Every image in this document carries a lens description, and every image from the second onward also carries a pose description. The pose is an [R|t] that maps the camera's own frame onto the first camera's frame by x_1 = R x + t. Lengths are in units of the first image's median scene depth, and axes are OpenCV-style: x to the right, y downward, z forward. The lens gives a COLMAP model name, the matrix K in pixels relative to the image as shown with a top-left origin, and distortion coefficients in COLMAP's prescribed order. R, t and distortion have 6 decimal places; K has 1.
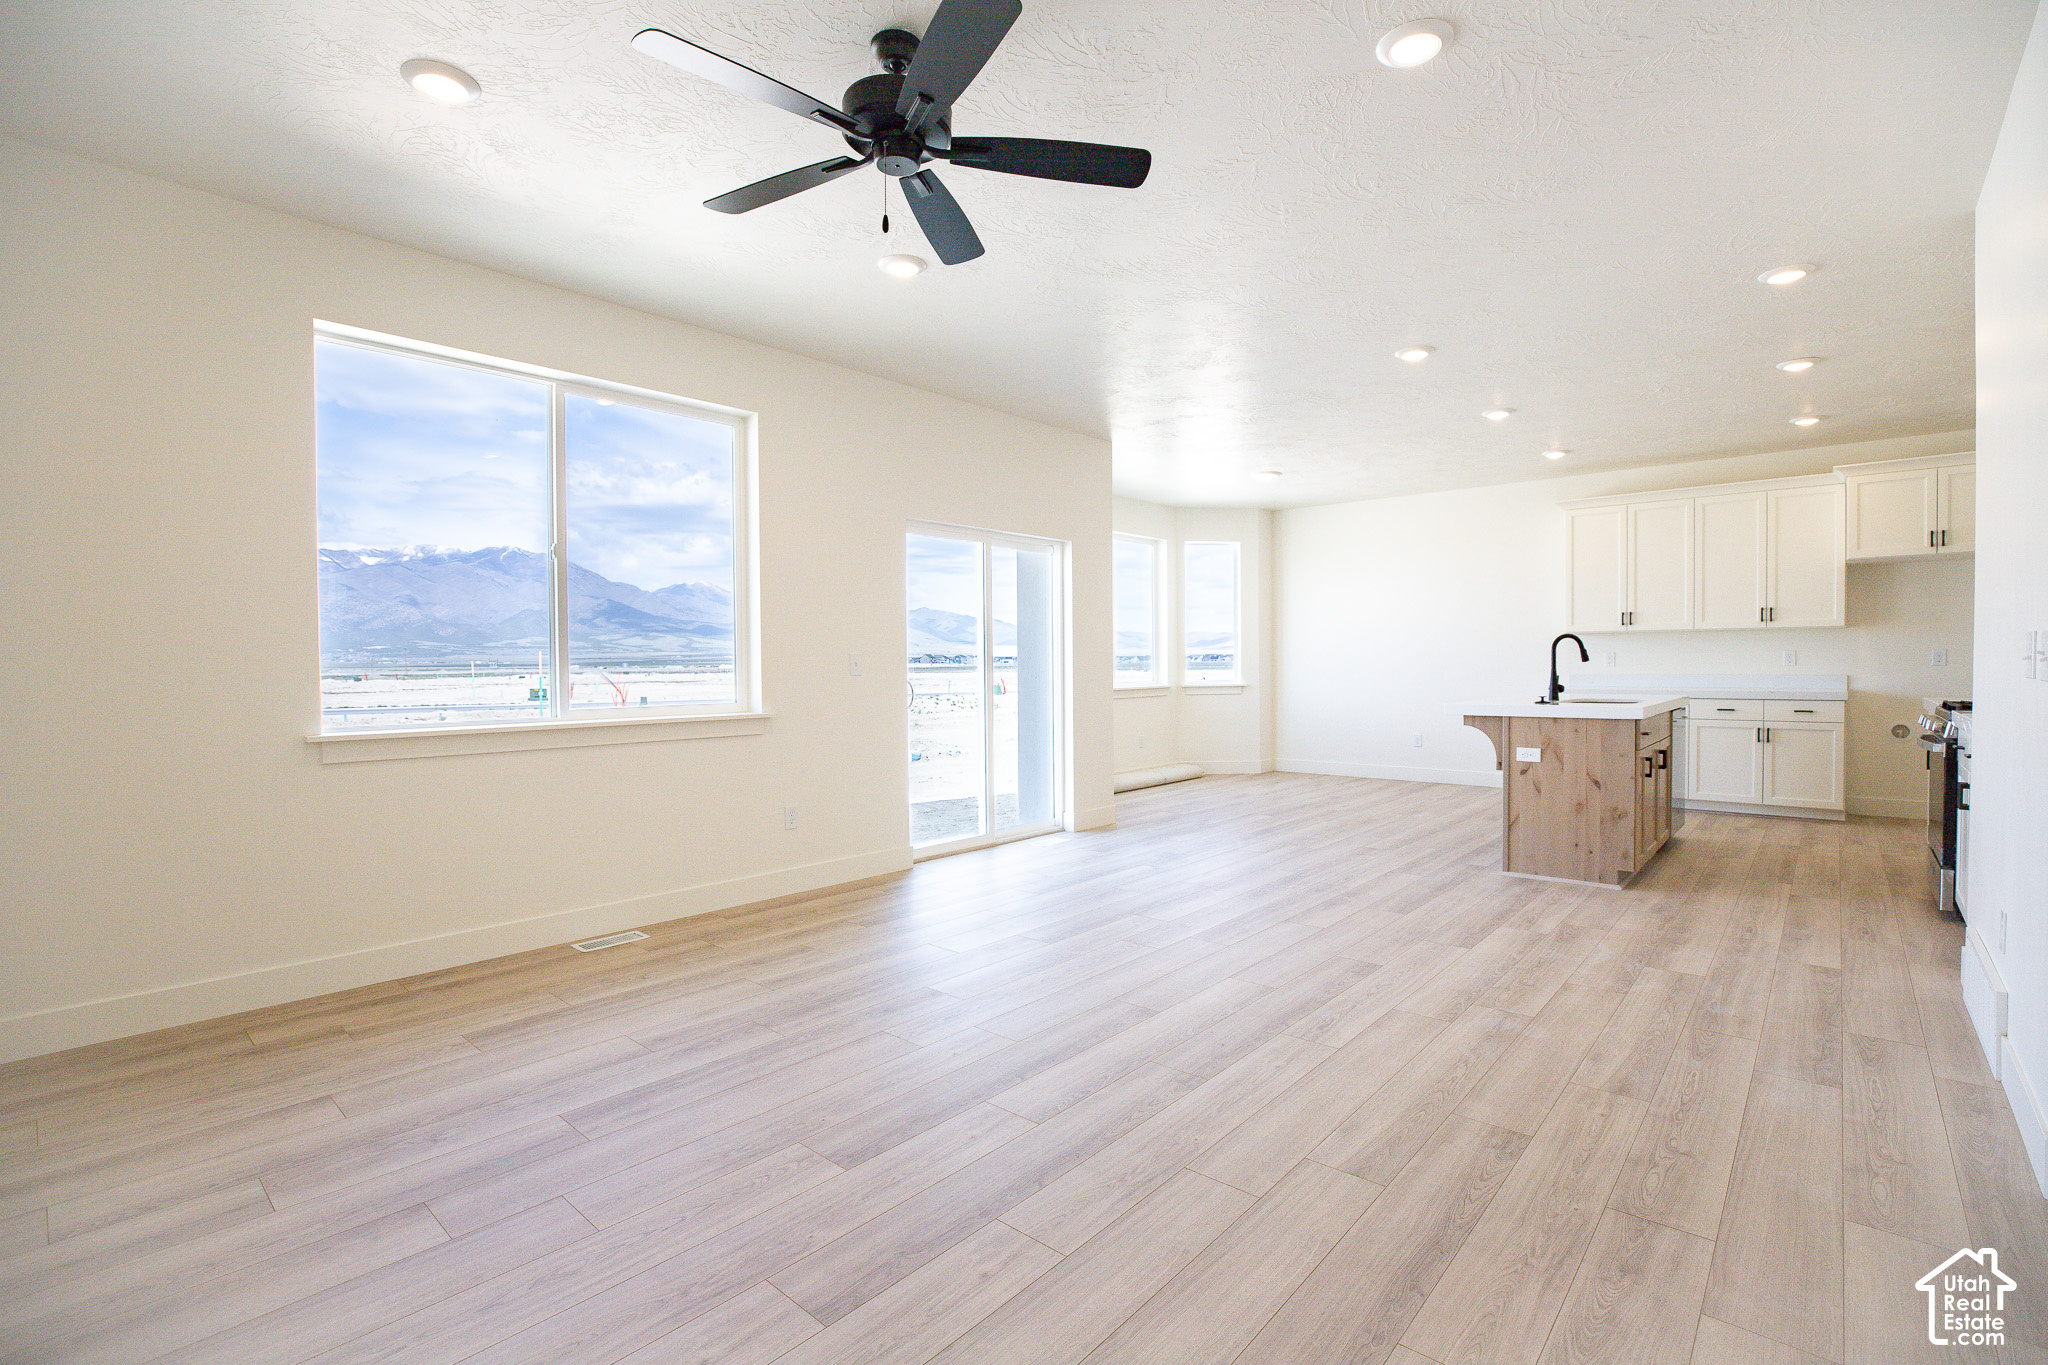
lens RADIAL K [[941.3, 0, 1022.1], [0, 941.3, 680.1], [0, 0, 1]] dist [-0.016134, 0.000569]
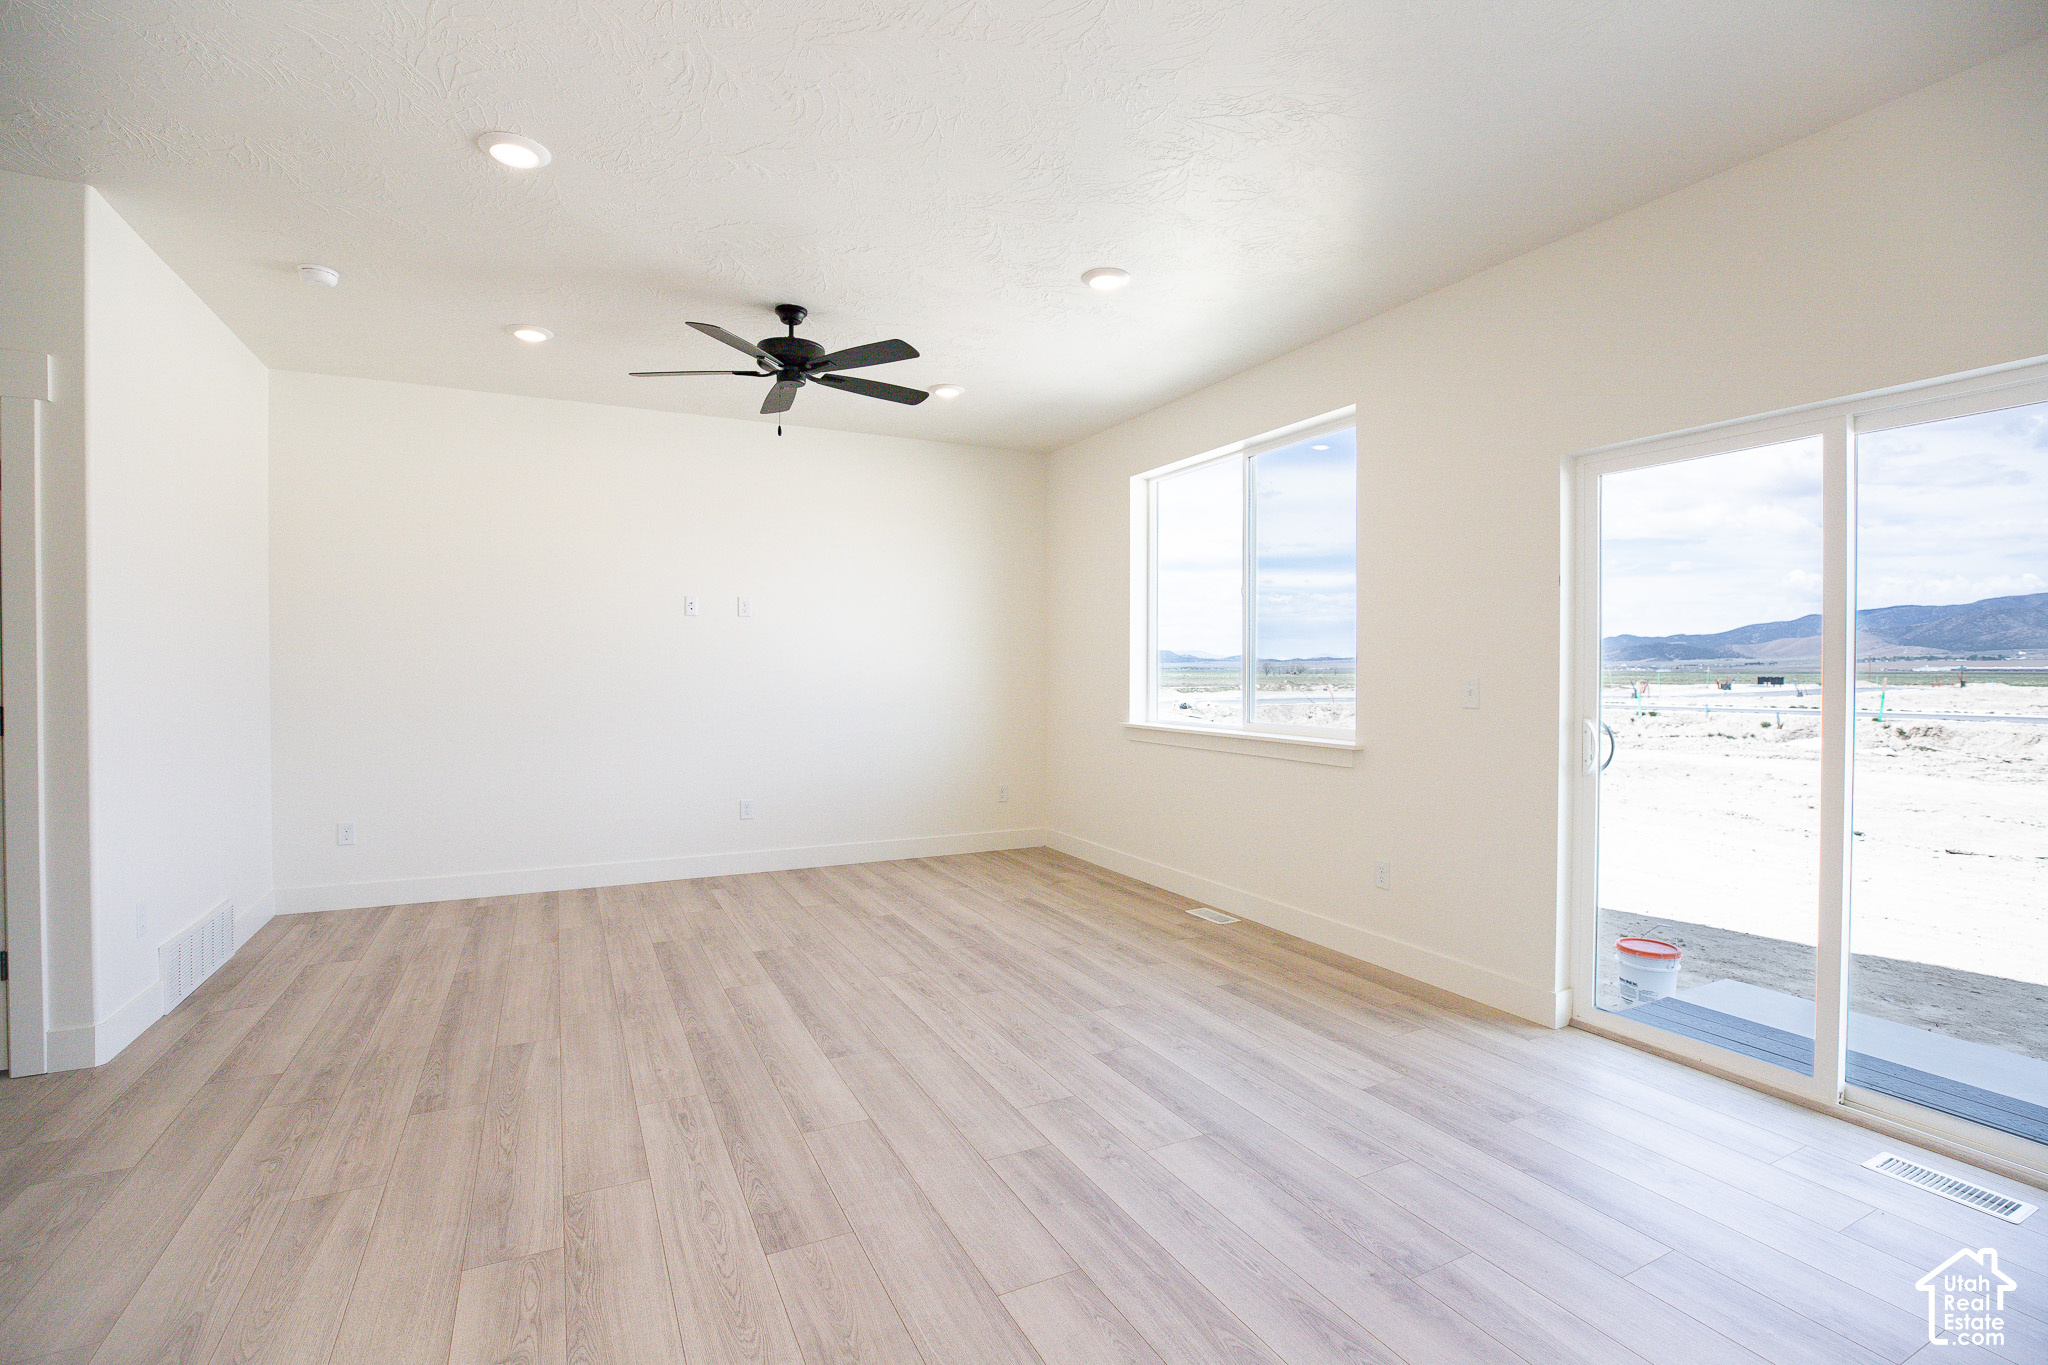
lens RADIAL K [[941.3, 0, 1025.8], [0, 941.3, 674.4], [0, 0, 1]] dist [-0.016134, 0.000569]
pose [[-0.372413, 0.007600, -0.928036, 1.063921], [-0.011179, 0.999857, 0.012674, -0.059296], [0.928000, 0.015094, -0.372275, 1.706705]]
